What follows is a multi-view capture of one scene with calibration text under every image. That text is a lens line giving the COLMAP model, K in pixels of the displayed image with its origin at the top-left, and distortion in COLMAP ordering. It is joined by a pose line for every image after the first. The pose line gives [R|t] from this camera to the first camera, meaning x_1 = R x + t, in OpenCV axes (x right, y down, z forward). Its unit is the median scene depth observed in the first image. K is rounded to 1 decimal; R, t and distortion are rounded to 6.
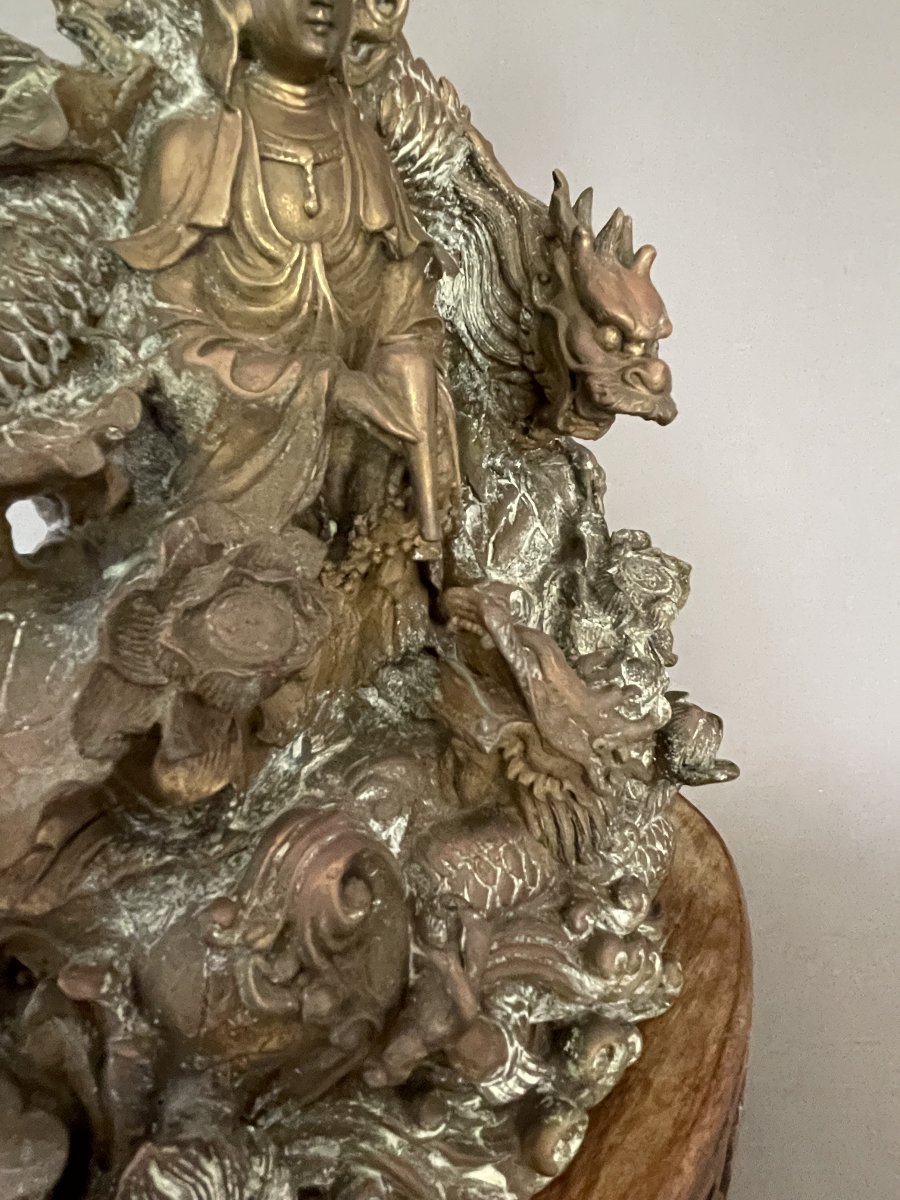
lens RADIAL K [[785.6, 0, 447.2], [0, 785.6, 527.1], [0, 0, 1]] dist [-0.003369, -0.001229]
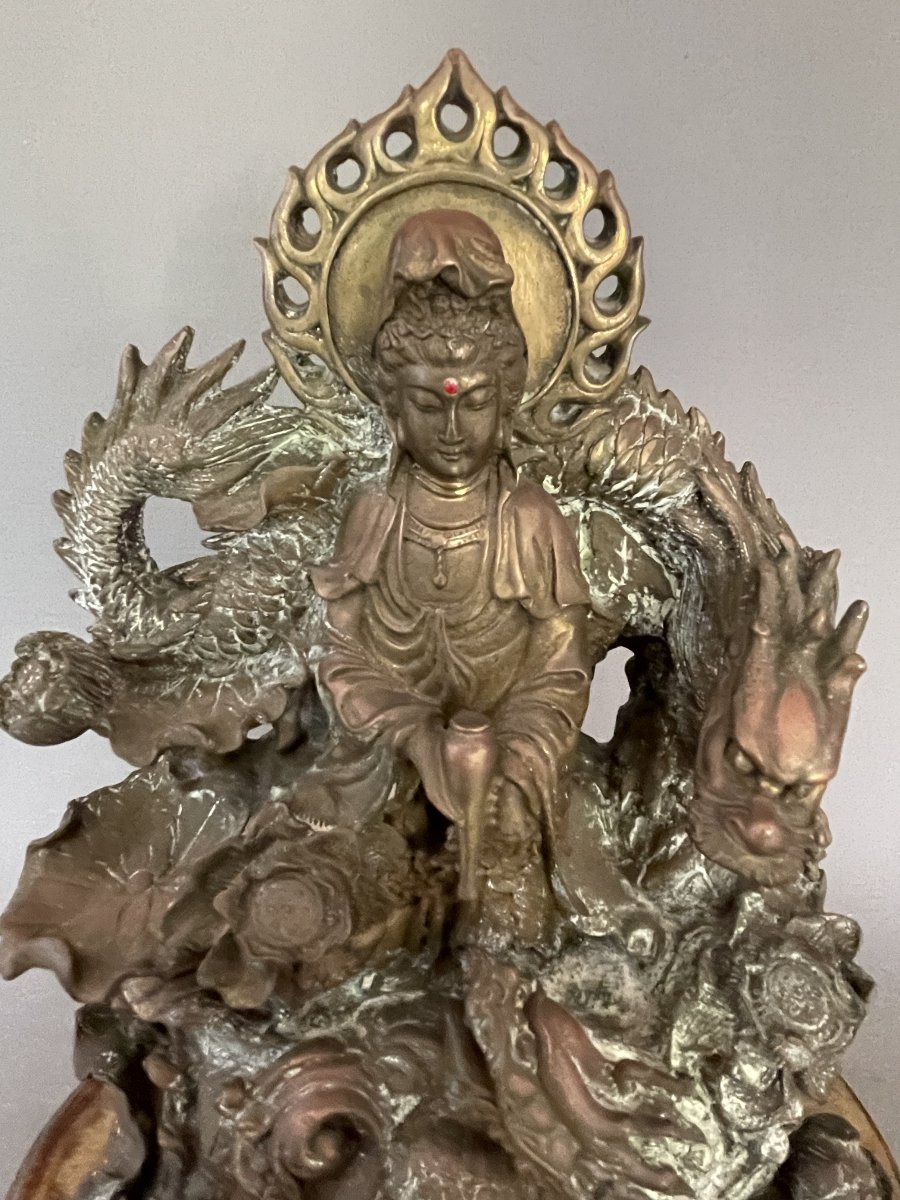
lens RADIAL K [[785.6, 0, 452.3], [0, 785.6, 529.4], [0, 0, 1]] dist [-0.003369, -0.001229]
pose [[0.761538, 0.251829, -0.597195, 0.462029], [-0.245745, 0.964817, 0.093478, -0.542883], [0.599724, 0.075570, 0.796630, 0.087119]]
